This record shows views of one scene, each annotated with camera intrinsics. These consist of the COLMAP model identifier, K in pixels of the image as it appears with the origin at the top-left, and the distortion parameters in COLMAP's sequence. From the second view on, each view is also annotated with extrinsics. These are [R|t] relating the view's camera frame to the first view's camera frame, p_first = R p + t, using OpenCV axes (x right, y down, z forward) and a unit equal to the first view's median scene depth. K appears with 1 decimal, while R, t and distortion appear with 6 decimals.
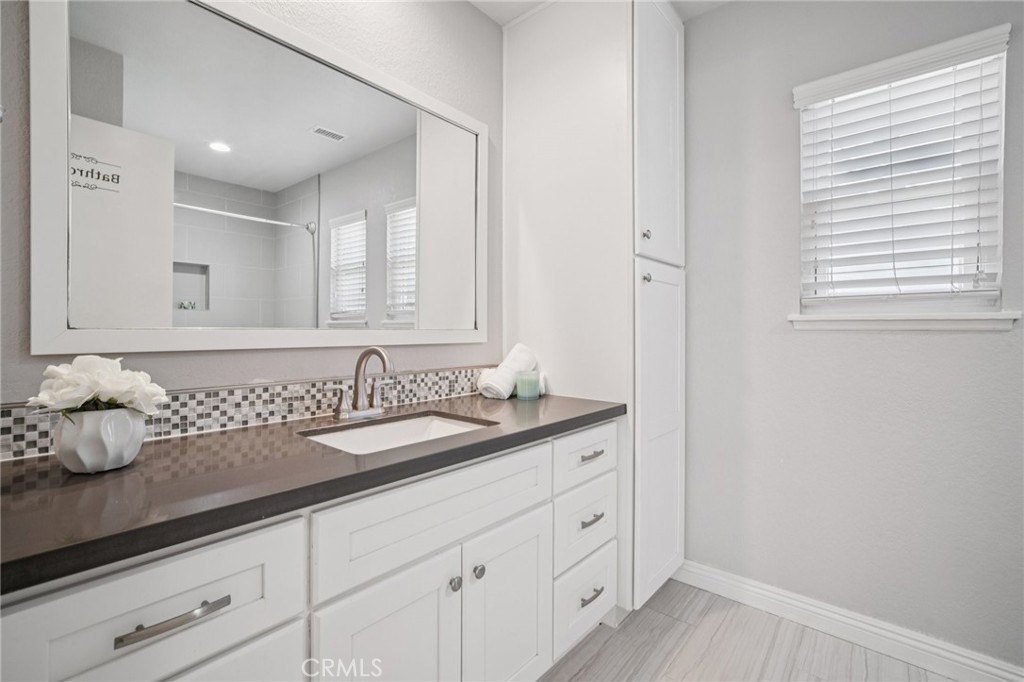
lens RADIAL K [[445.6, 0, 513.0], [0, 445.6, 333.2], [0, 0, 1]] dist [-0.008573, -0.000049]
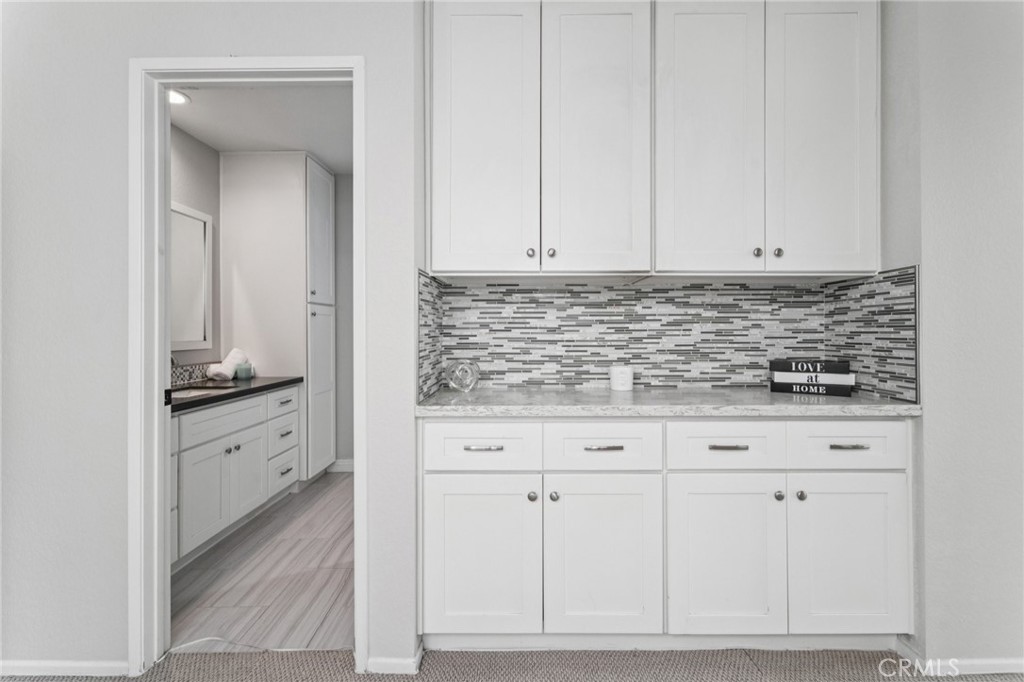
lens RADIAL K [[445.6, 0, 520.1], [0, 445.6, 326.6], [0, 0, 1]] dist [-0.008573, -0.000049]
pose [[0.751949, -0.001558, 0.659220, -0.307976], [0.010603, 0.999896, -0.009732, -0.034019], [-0.659137, 0.014307, 0.751887, -1.074179]]
